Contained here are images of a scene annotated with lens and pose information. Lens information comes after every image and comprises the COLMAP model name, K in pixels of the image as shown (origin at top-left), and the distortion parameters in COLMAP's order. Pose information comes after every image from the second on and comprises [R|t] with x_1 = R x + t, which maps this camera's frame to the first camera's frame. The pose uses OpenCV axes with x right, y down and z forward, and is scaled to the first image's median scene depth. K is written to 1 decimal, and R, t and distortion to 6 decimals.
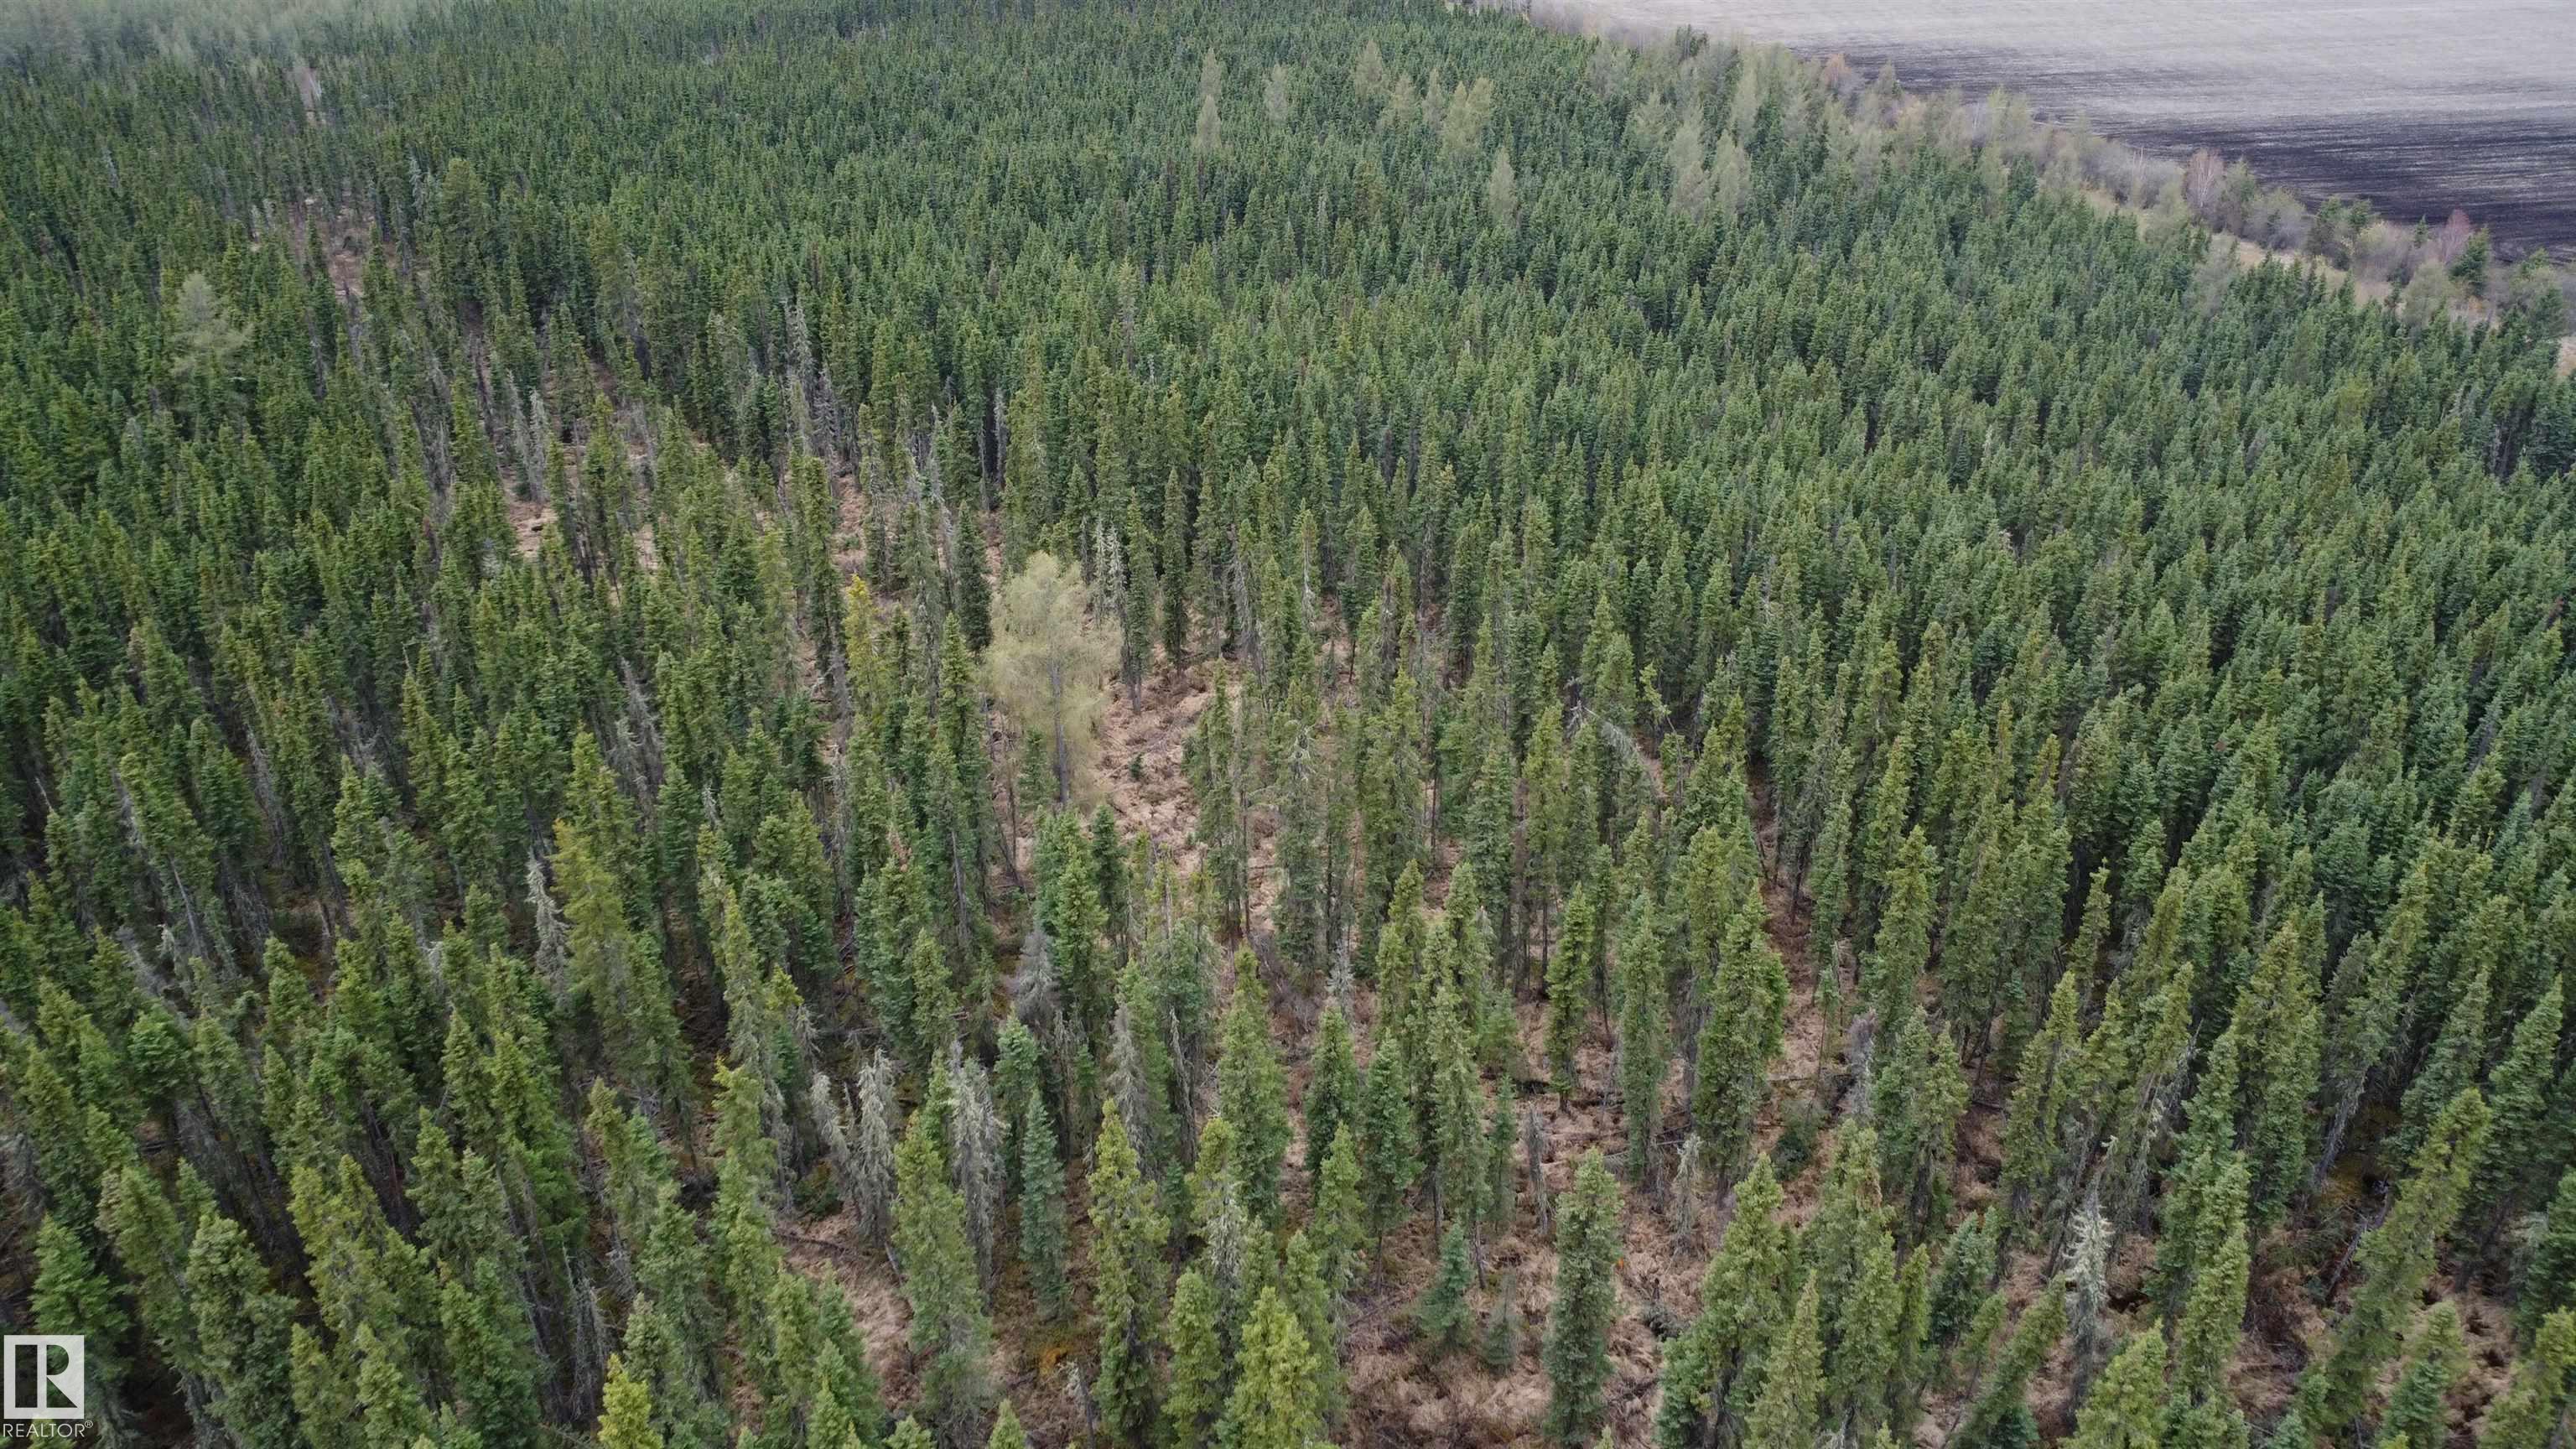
lens RADIAL K [[1871.8, 0, 1301.8], [0, 1871.8, 696.6], [0, 0, 1]] dist [-0.031009, -0.007778]
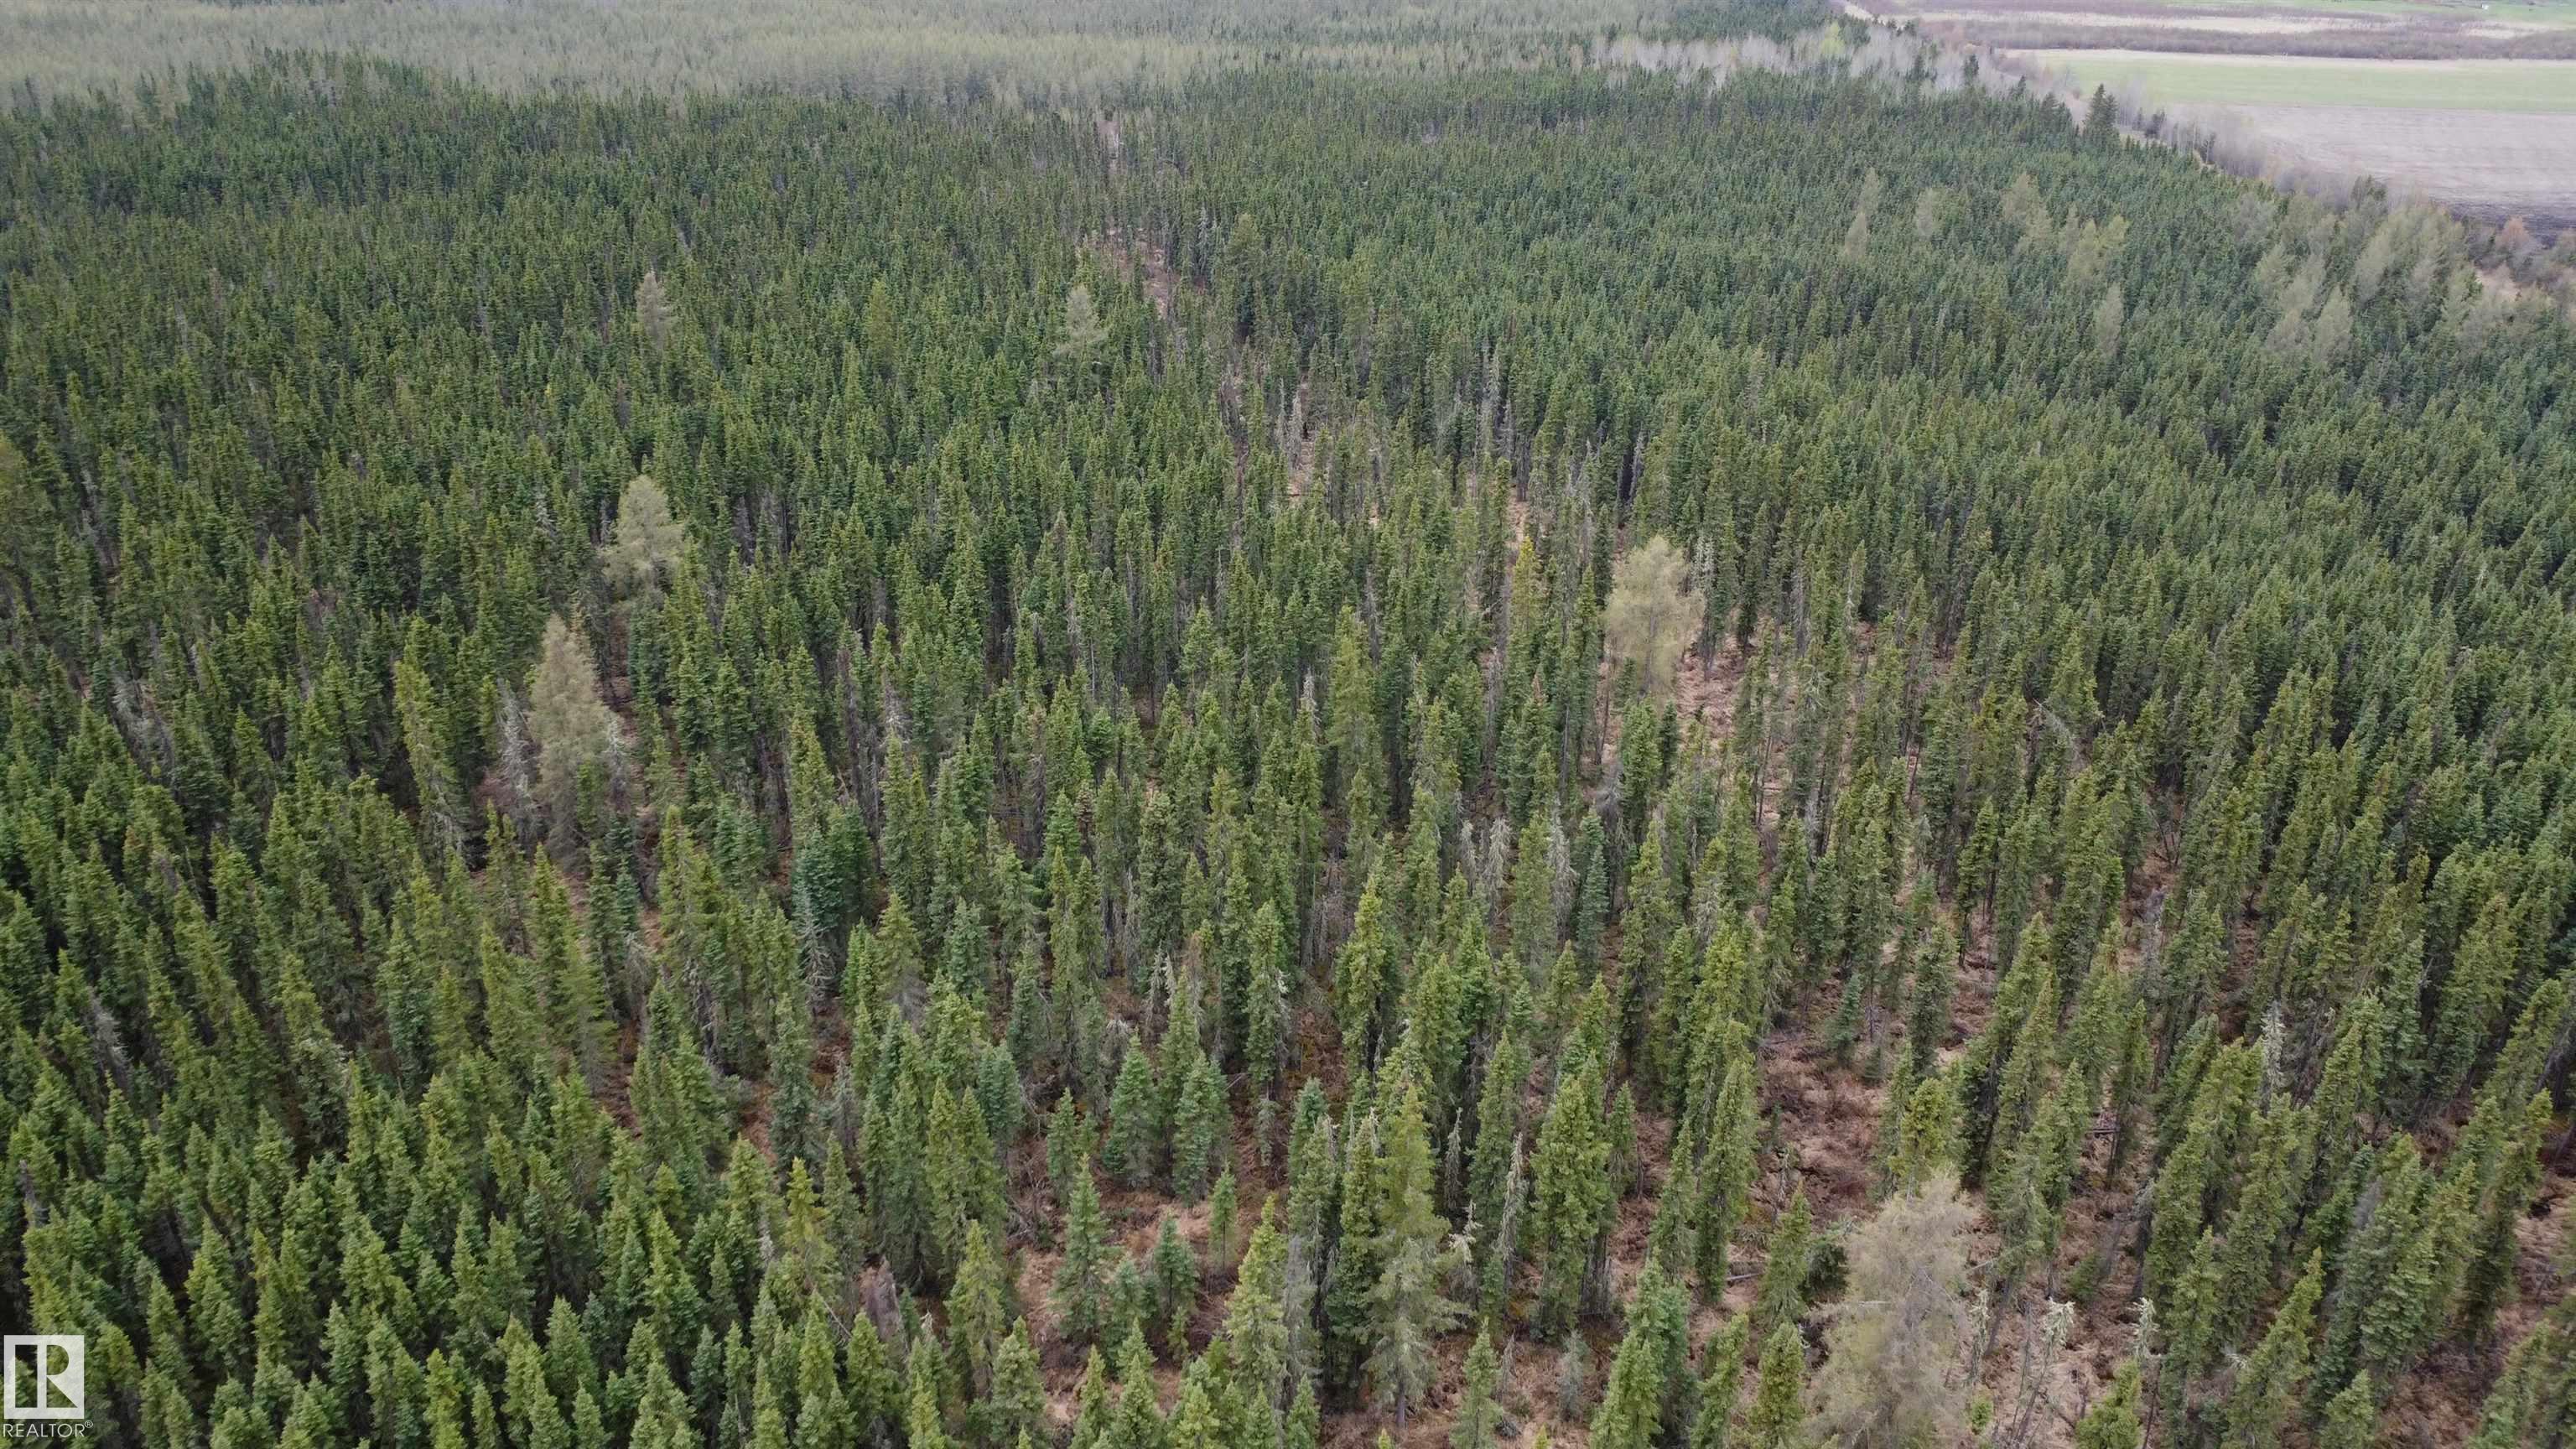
lens RADIAL K [[1845.5, 0, 1296.2], [0, 1845.5, 709.4], [0, 0, 1]] dist [0.001237, -0.072121]
pose [[0.937838, 0.159201, -0.308406, 0.033547], [-0.168062, 0.985774, -0.002201, 0.058304], [0.303668, 0.053895, 0.951252, -0.242154]]
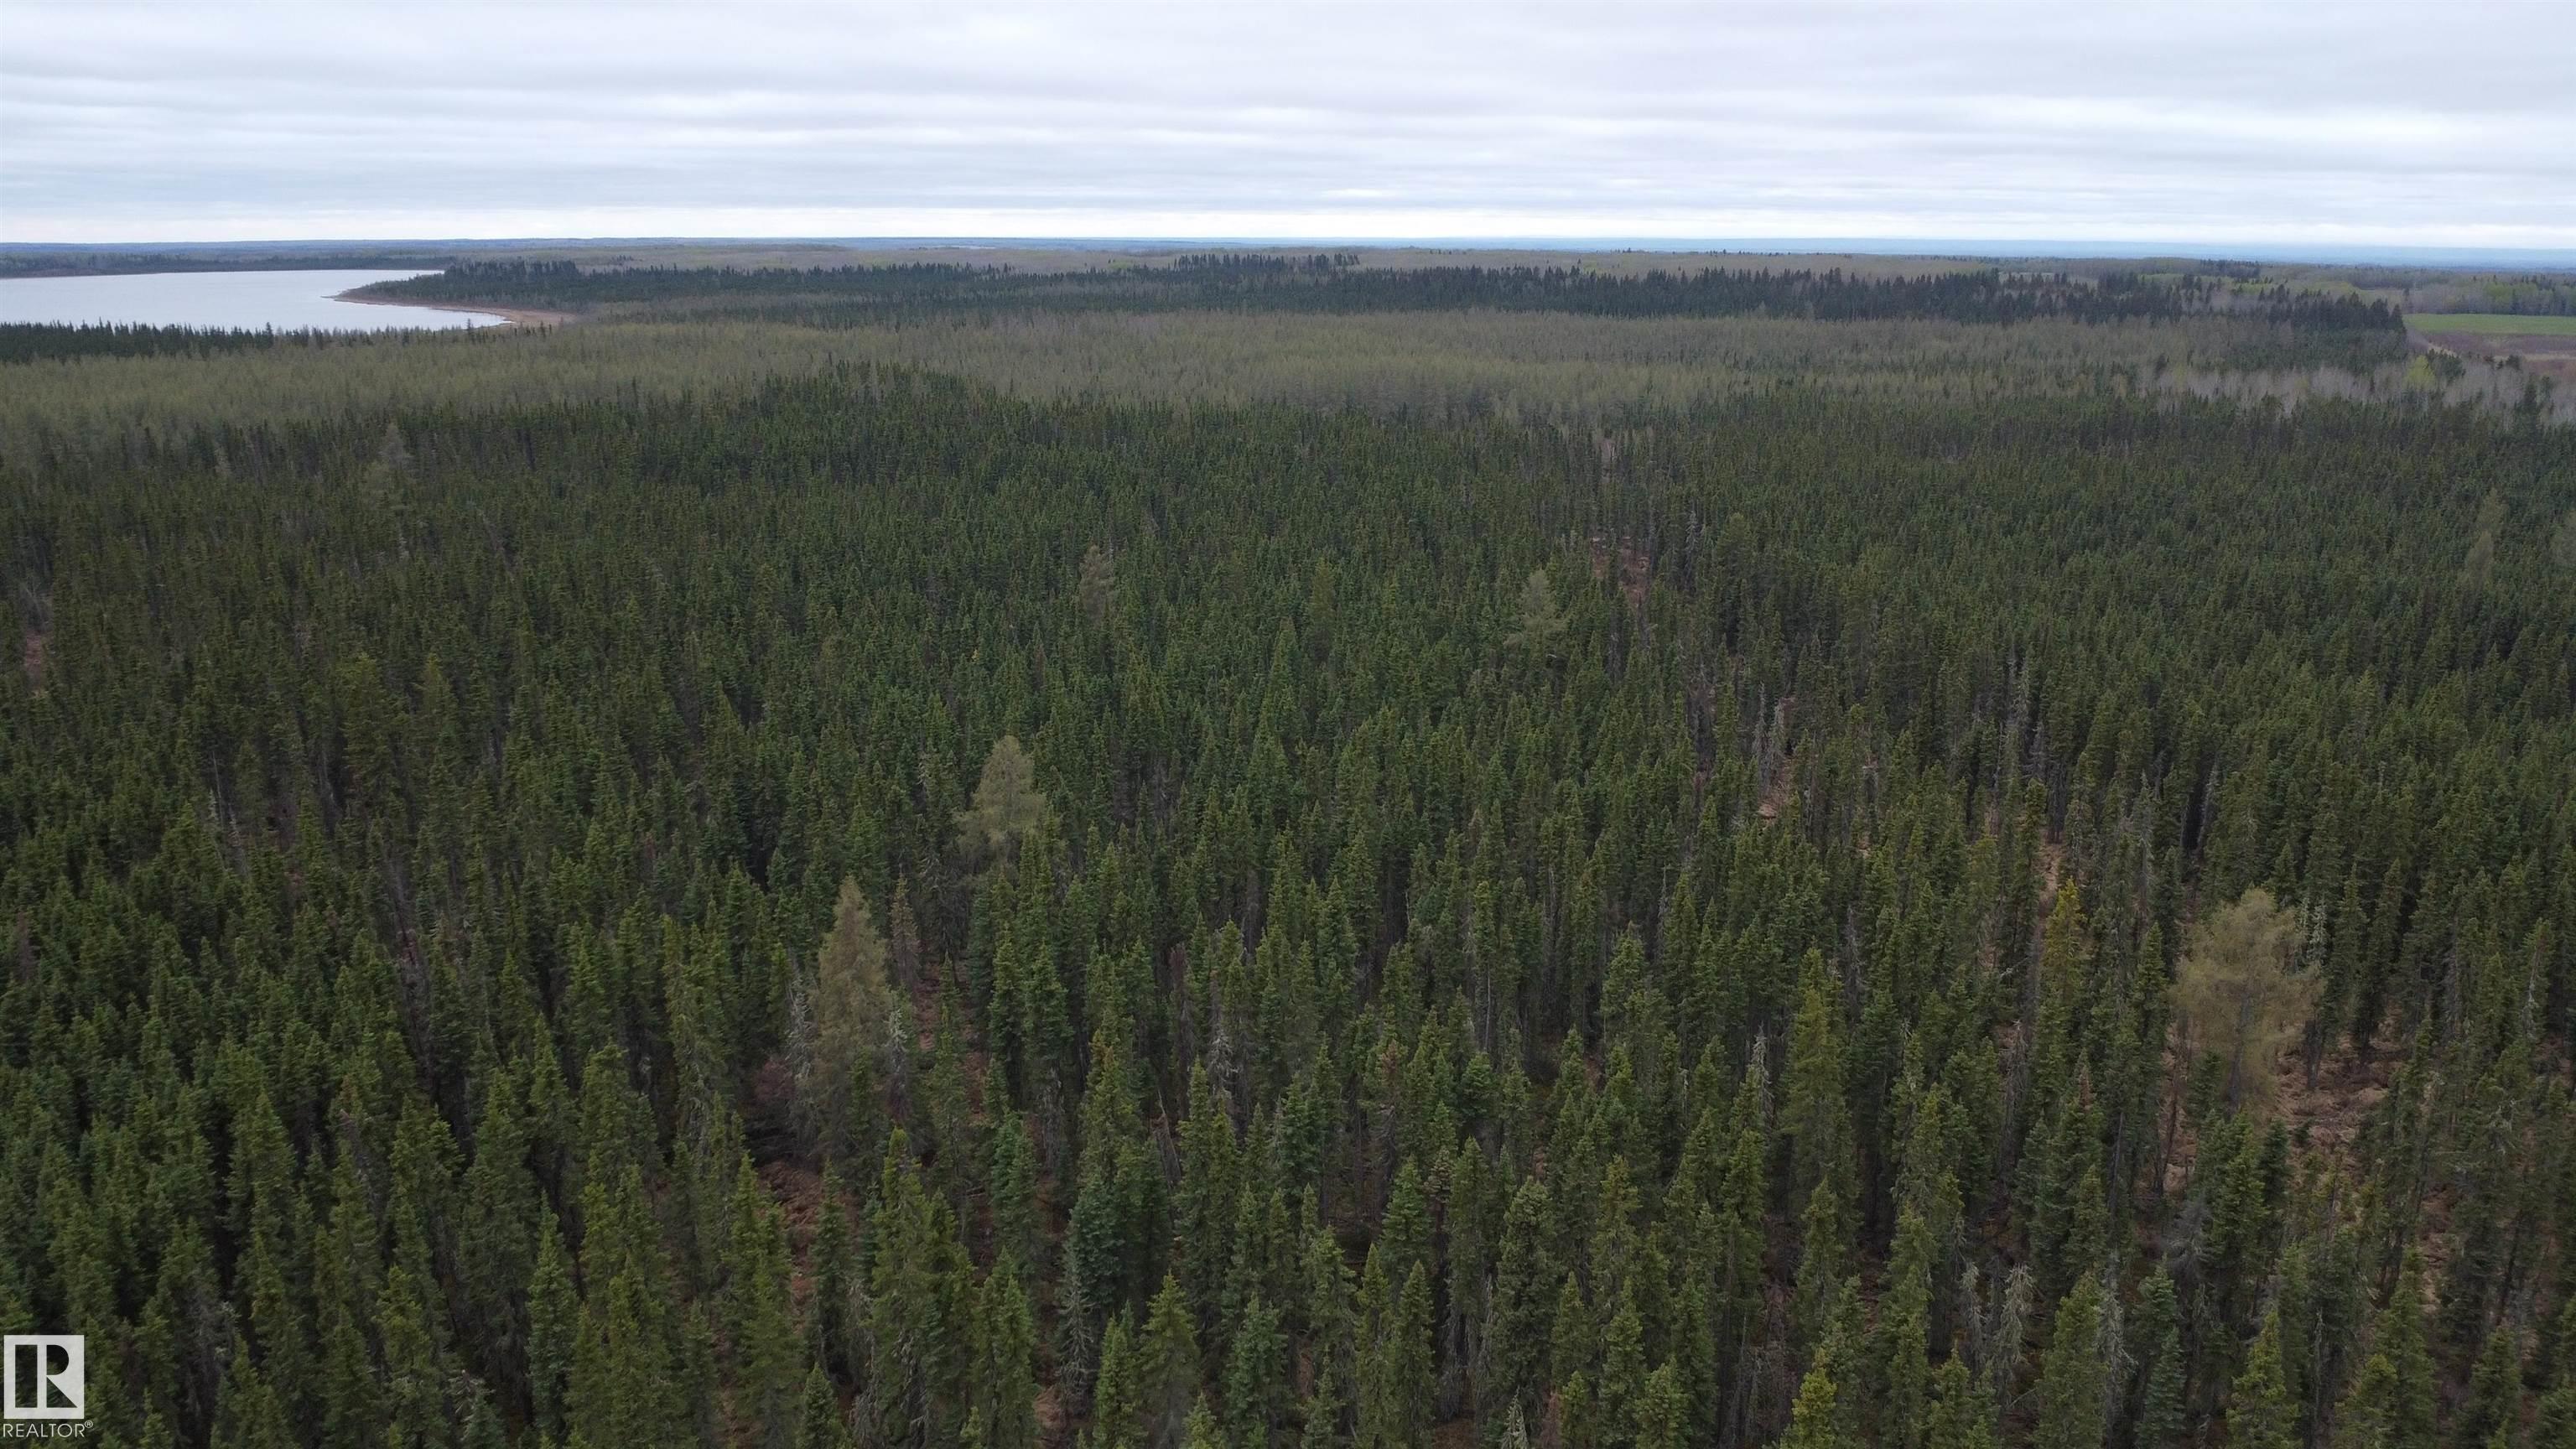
lens RADIAL K [[1871.8, 0, 1301.8], [0, 1871.8, 696.6], [0, 0, 1]] dist [-0.031009, -0.007778]
pose [[0.814573, 0.146514, -0.561252, -0.002031], [-0.258750, 0.957755, -0.125516, 0.051033], [0.519152, 0.247466, 0.818072, -0.100480]]
